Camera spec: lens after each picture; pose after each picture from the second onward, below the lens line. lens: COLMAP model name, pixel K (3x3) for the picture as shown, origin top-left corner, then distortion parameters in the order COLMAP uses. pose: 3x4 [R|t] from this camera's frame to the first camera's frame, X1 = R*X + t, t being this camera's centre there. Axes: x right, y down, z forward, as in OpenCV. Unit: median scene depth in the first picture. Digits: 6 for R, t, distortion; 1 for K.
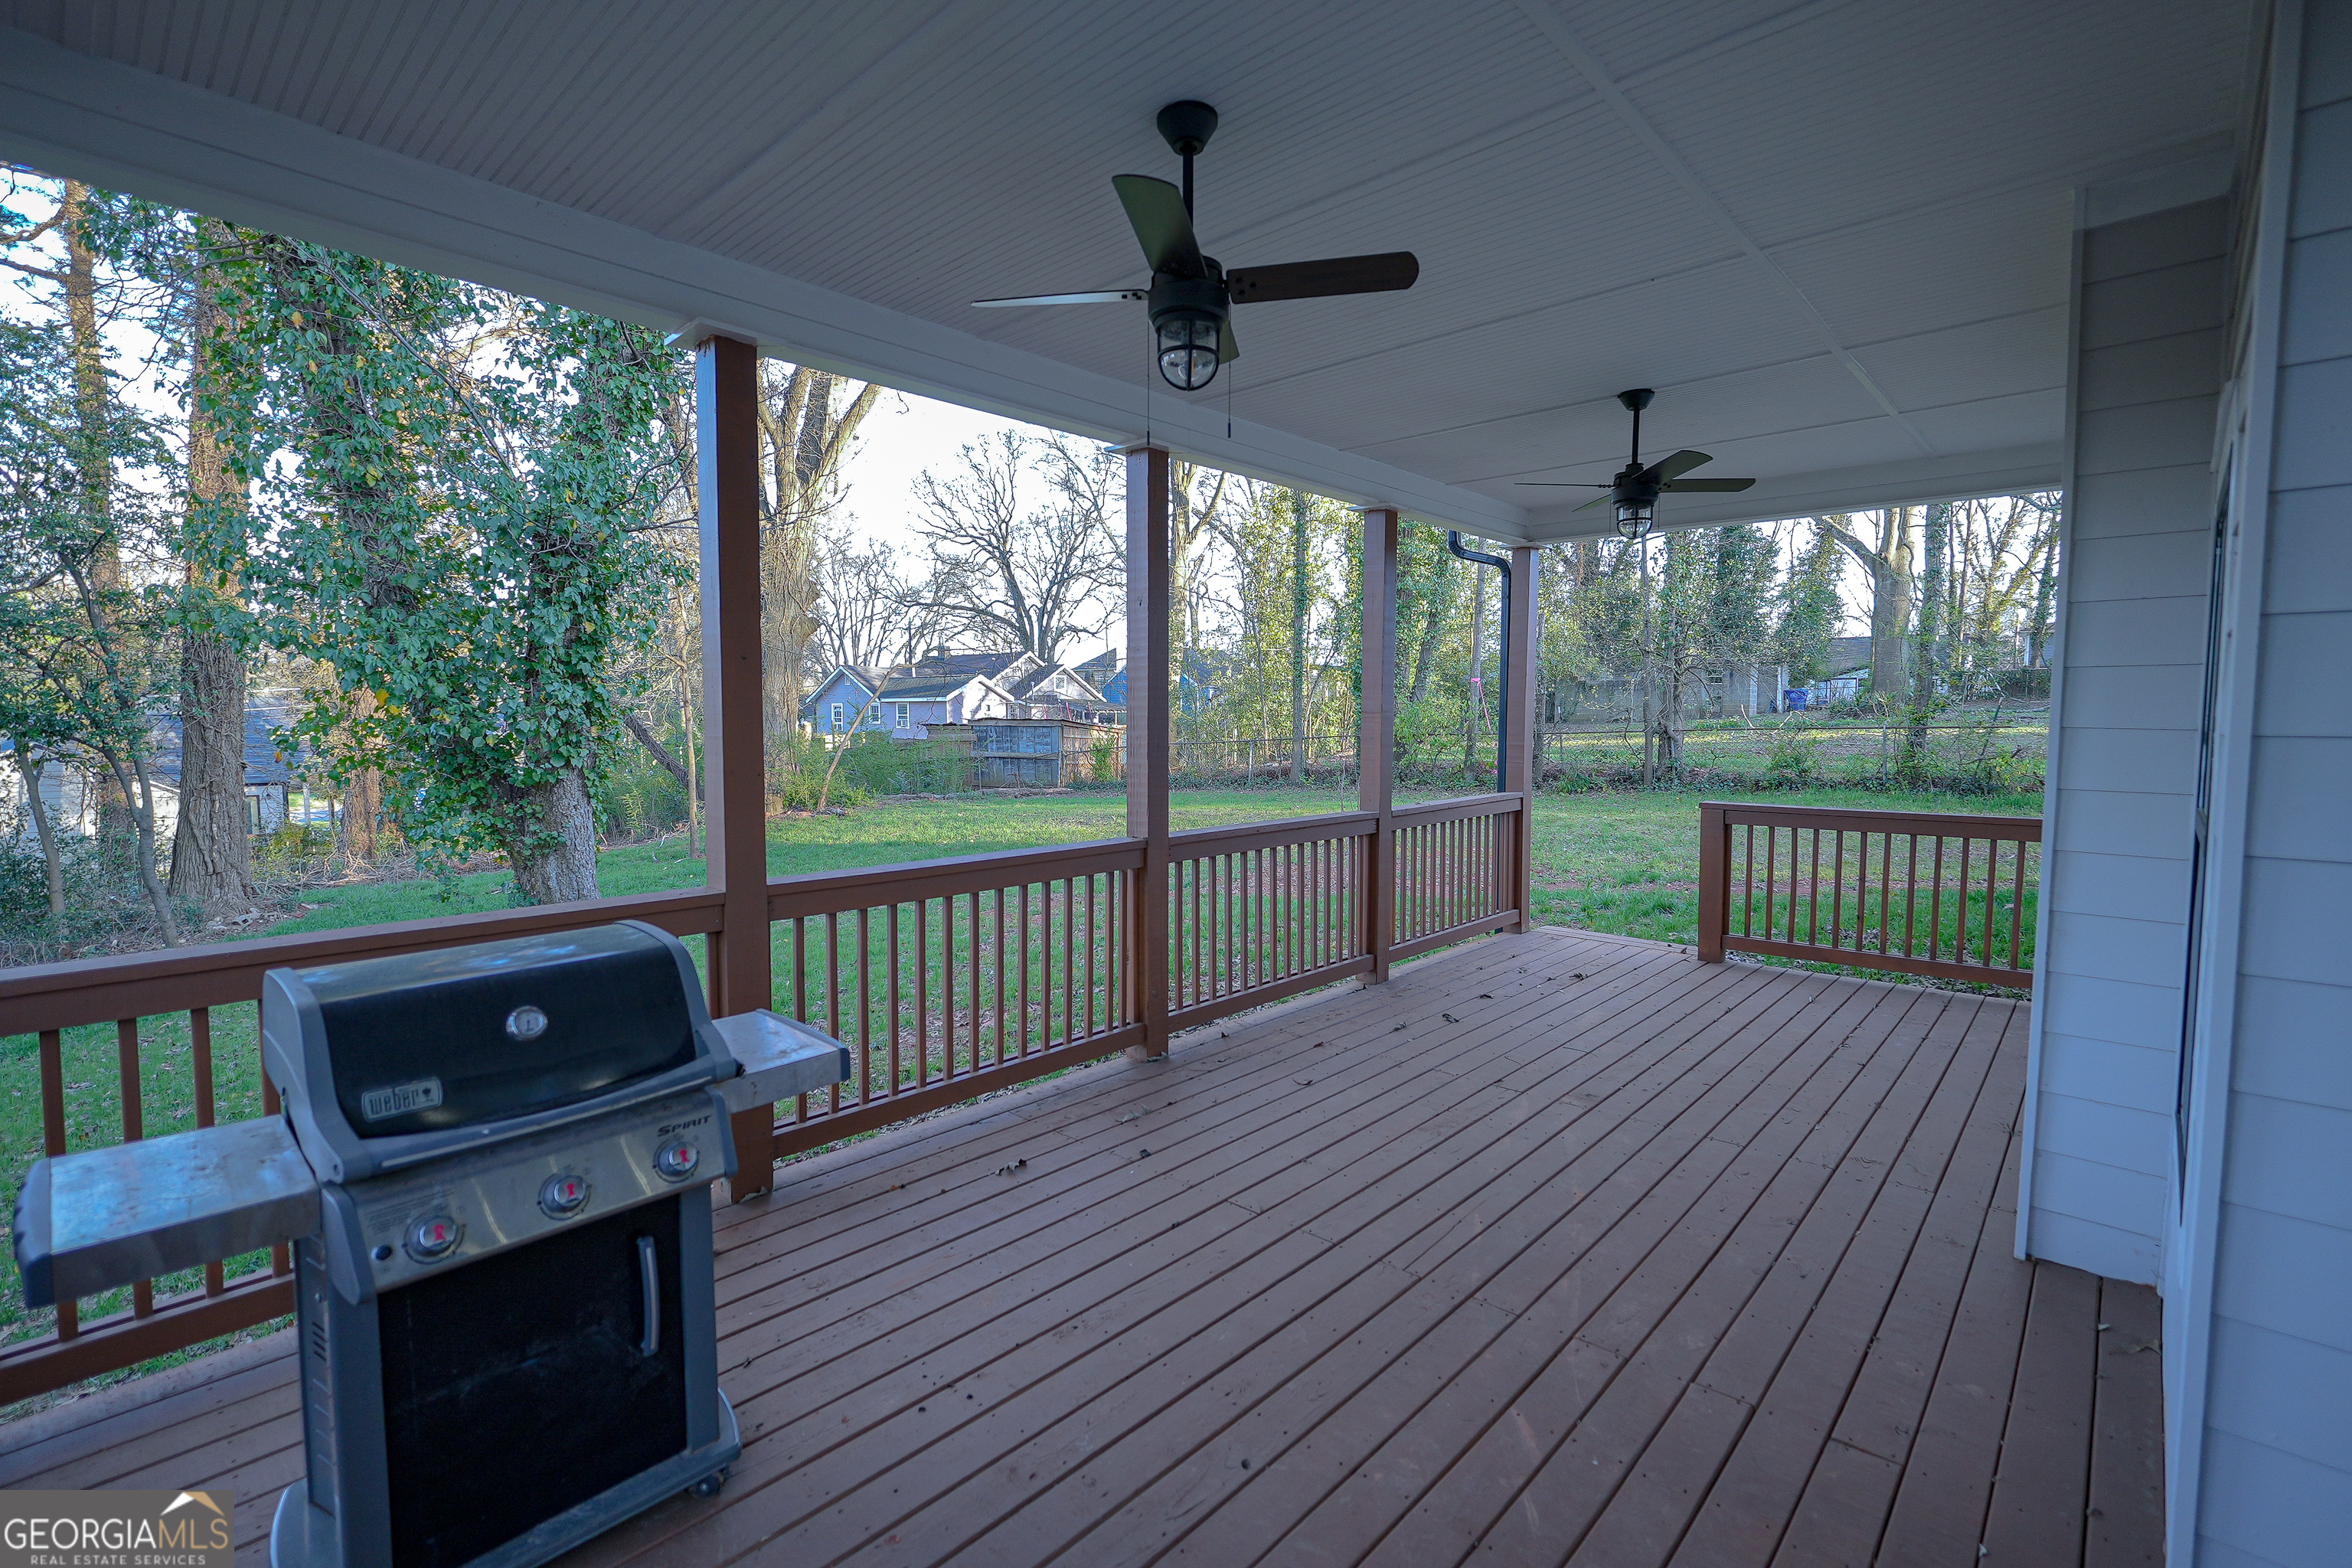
lens RADIAL K [[1072.5, 0, 1176.0], [0, 1072.5, 784.0], [0, 0, 1]] dist [-0.009569, 0.000659]
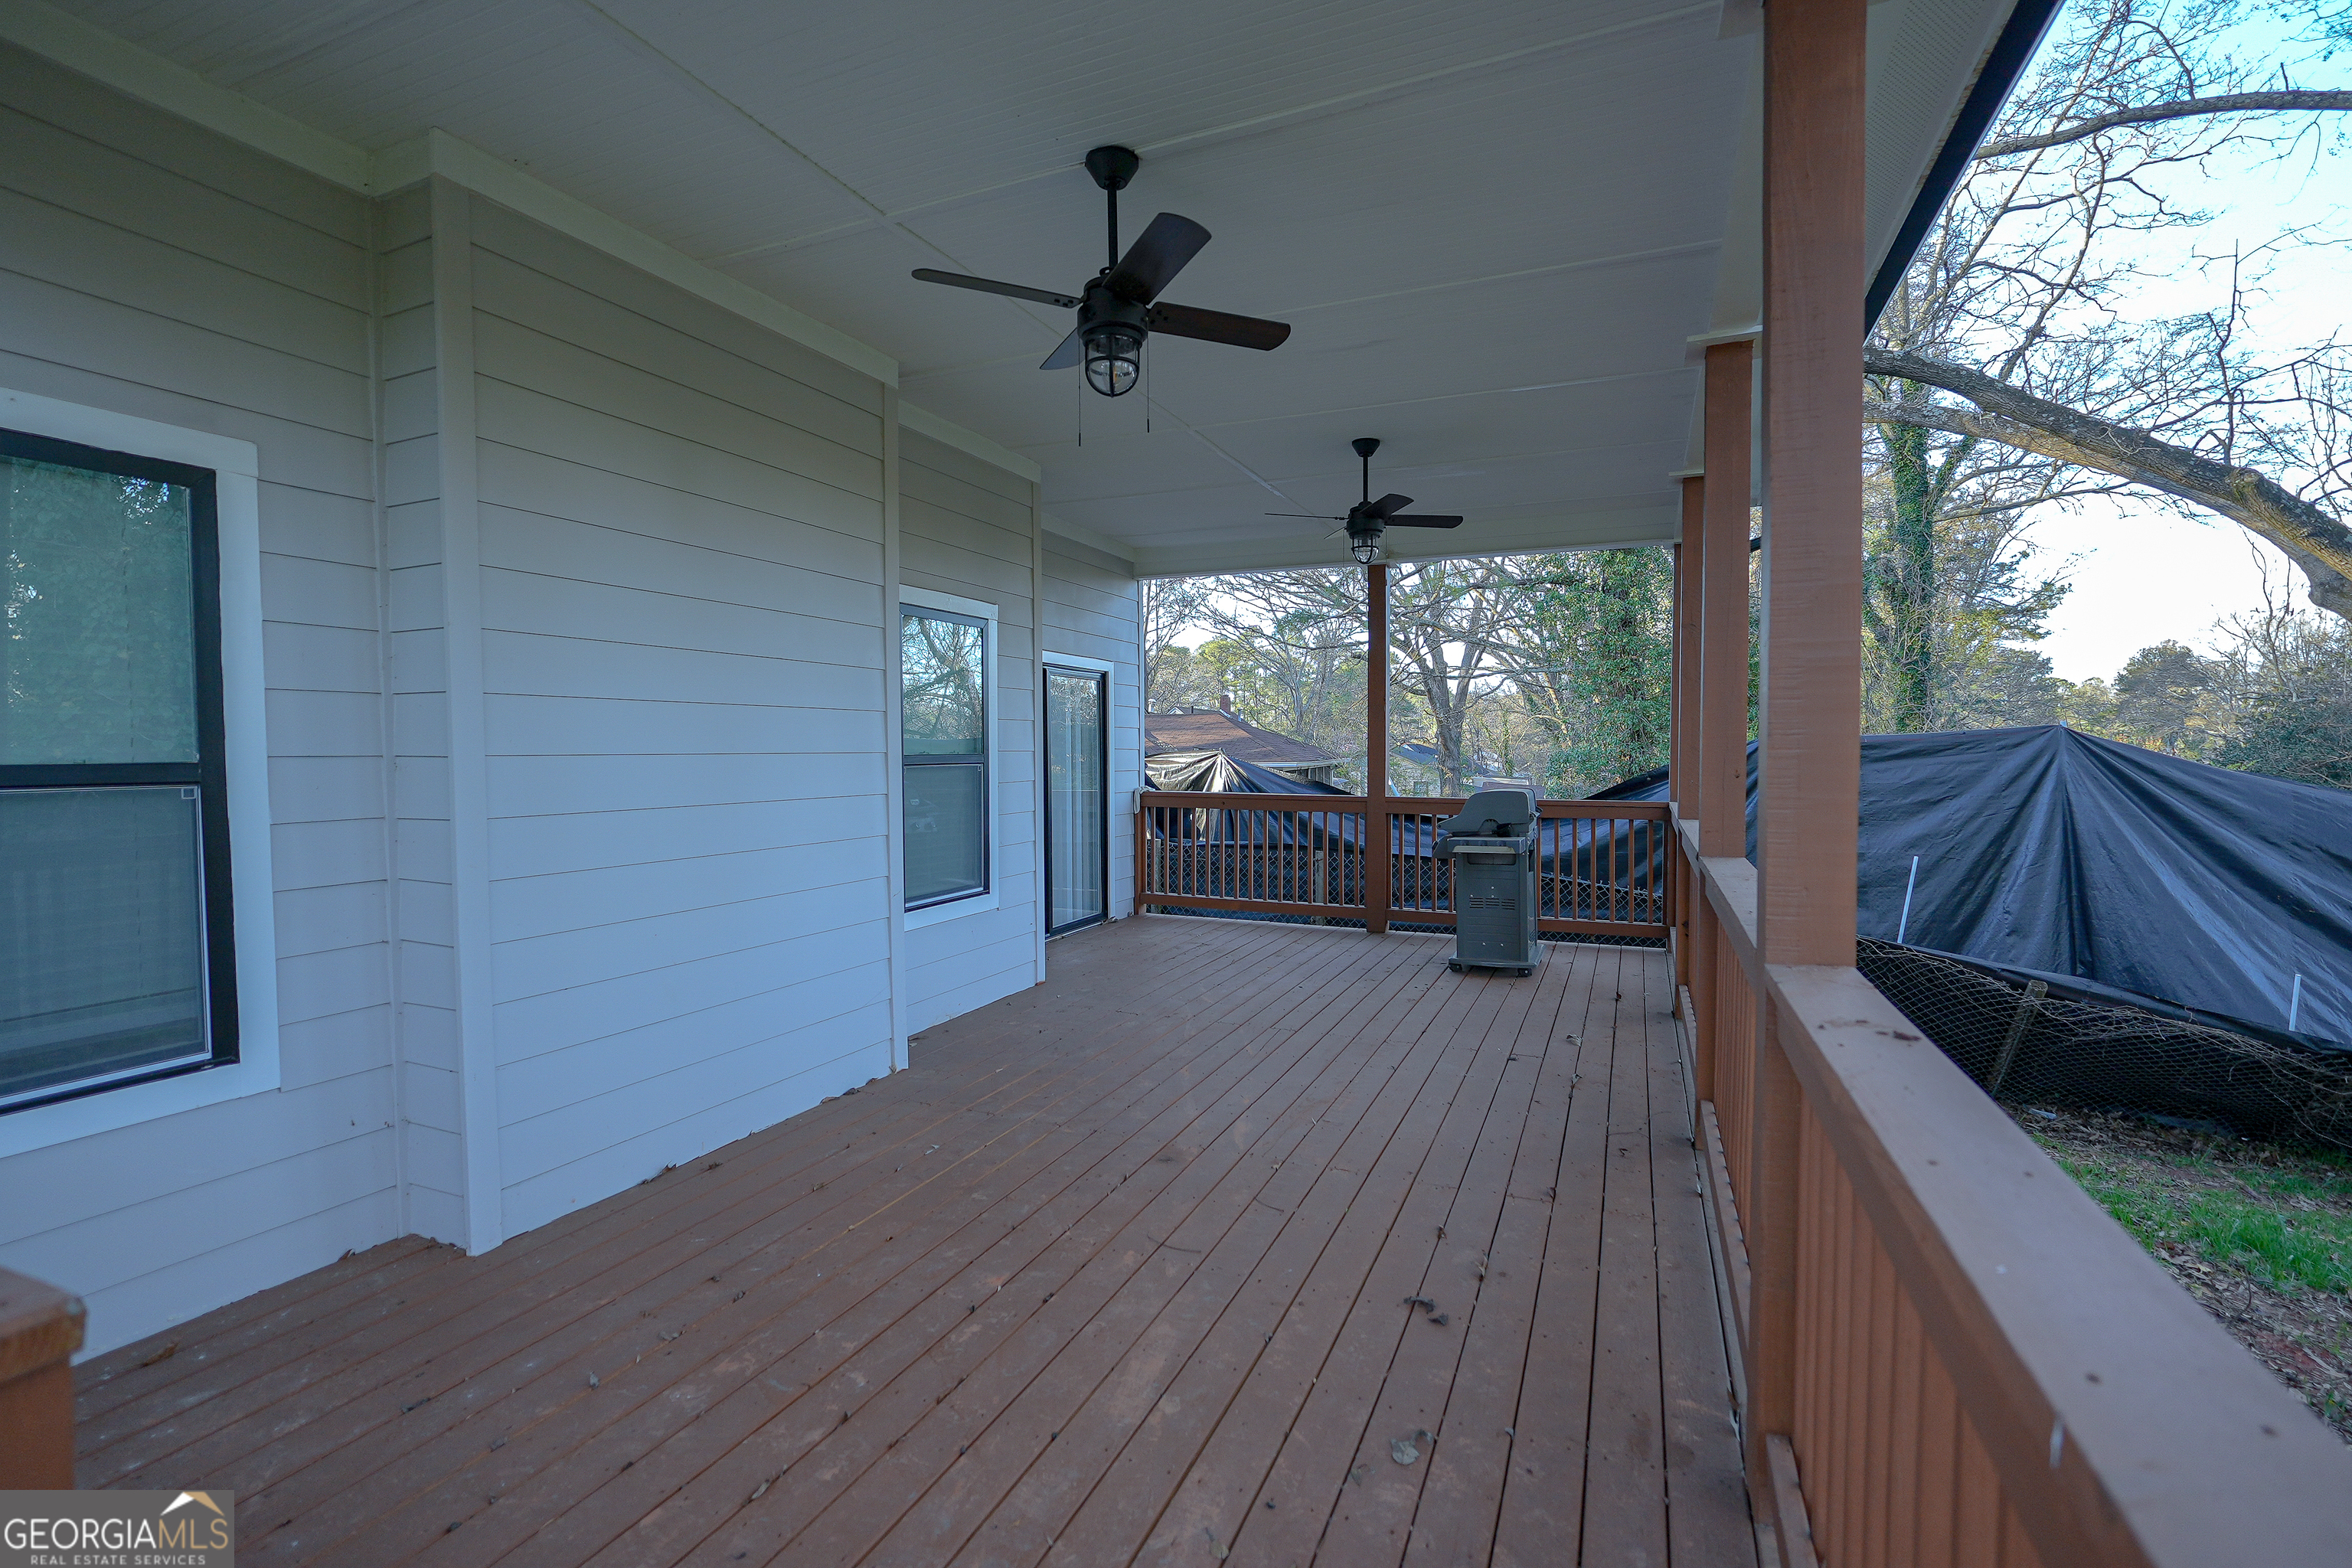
lens RADIAL K [[1072.5, 0, 1176.0], [0, 1072.5, 784.0], [0, 0, 1]] dist [-0.009569, 0.000659]
pose [[-0.943376, 0.013968, -0.331432, 0.737380], [-0.020006, 0.994899, 0.098872, -0.083845], [0.331122, 0.099904, -0.938284, 1.982127]]
